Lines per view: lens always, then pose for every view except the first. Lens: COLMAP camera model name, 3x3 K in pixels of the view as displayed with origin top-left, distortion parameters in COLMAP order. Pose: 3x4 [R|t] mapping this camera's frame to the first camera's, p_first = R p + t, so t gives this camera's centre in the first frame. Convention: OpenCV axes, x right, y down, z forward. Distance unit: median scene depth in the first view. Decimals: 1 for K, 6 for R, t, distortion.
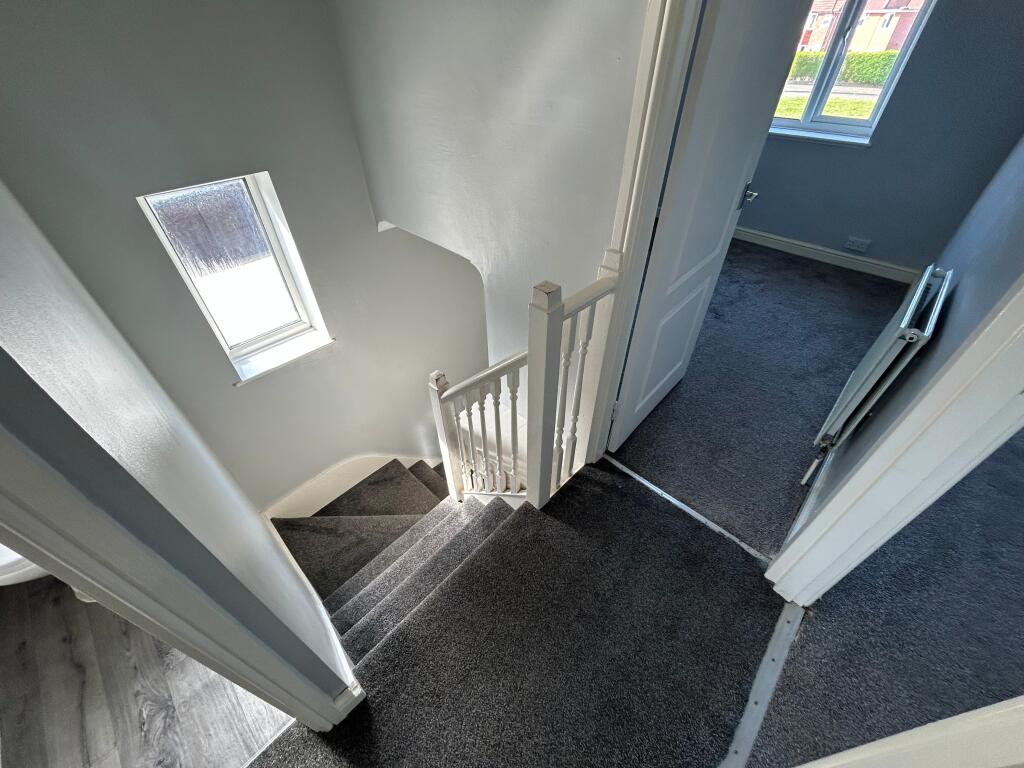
lens RADIAL K [[410.4, 0, 510.9], [0, 410.4, 382.8], [0, 0, 1]] dist [0.000584, 0.000264]
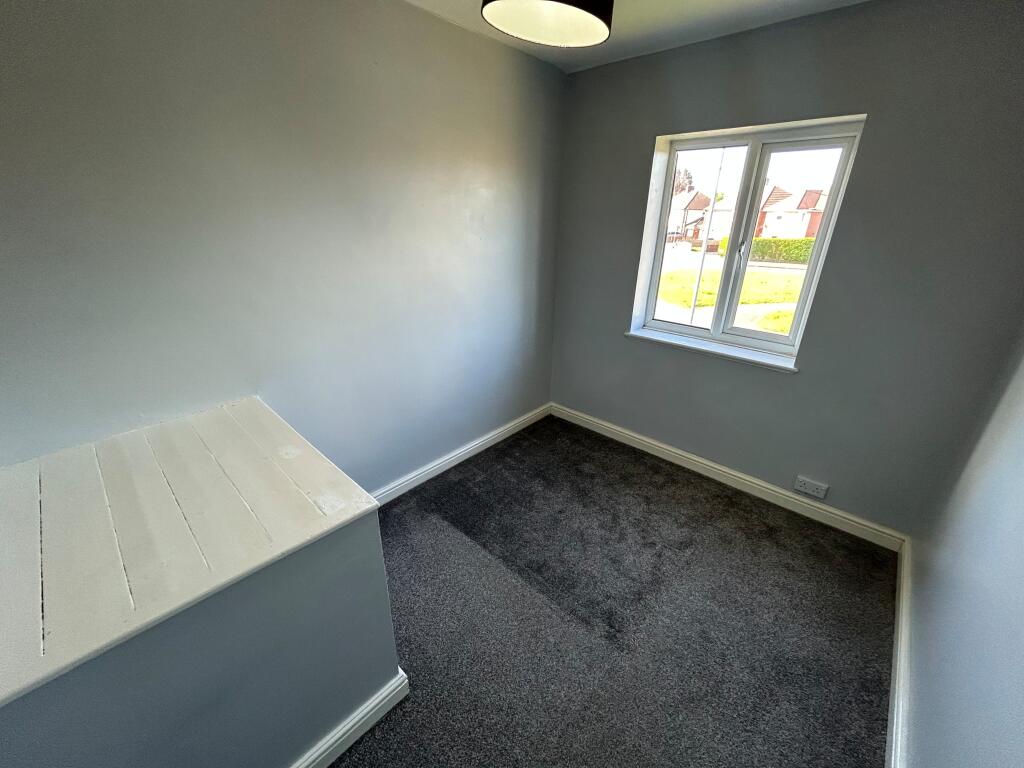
lens RADIAL K [[410.4, 0, 511.0], [0, 410.4, 384.0], [0, 0, 1]] dist [0.000584, 0.000264]
pose [[0.999465, 0.013713, 0.029693, 0.287014], [-0.003703, 0.949463, -0.313857, -0.281830], [-0.032496, 0.313579, 0.949006, 0.267304]]
